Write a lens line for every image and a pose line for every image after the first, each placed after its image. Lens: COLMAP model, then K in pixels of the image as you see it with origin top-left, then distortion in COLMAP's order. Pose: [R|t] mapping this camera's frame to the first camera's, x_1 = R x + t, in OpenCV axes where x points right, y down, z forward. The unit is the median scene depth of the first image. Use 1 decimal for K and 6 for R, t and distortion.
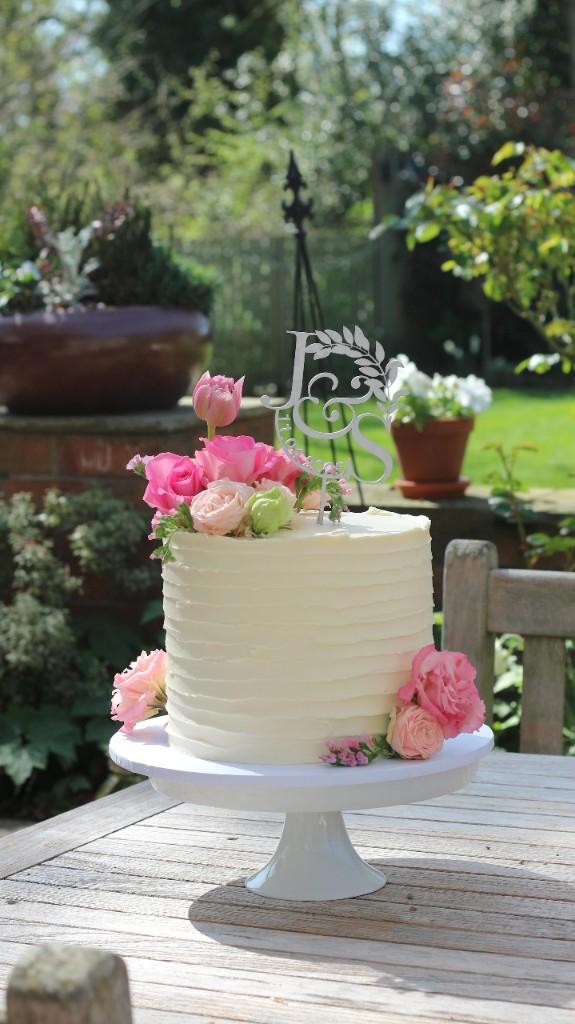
lens RADIAL K [[2355.9, 0, 287.5], [0, 2355.9, 512.0], [0, 0, 1]] dist [-0.121049, -0.337149]
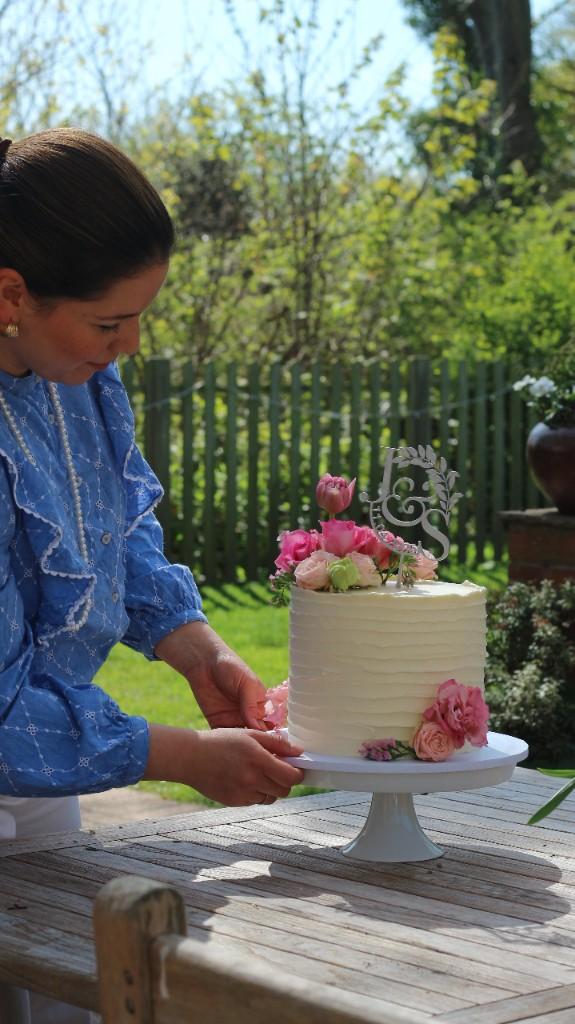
lens RADIAL K [[2355.9, 0, 287.5], [0, 2355.9, 512.0], [0, 0, 1]] dist [-0.121049, -0.337149]
pose [[0.923043, 0.049478, -0.381502, 0.488284], [-0.066758, 0.997250, -0.032183, 0.009906], [0.378860, 0.055174, 0.923808, -0.303273]]
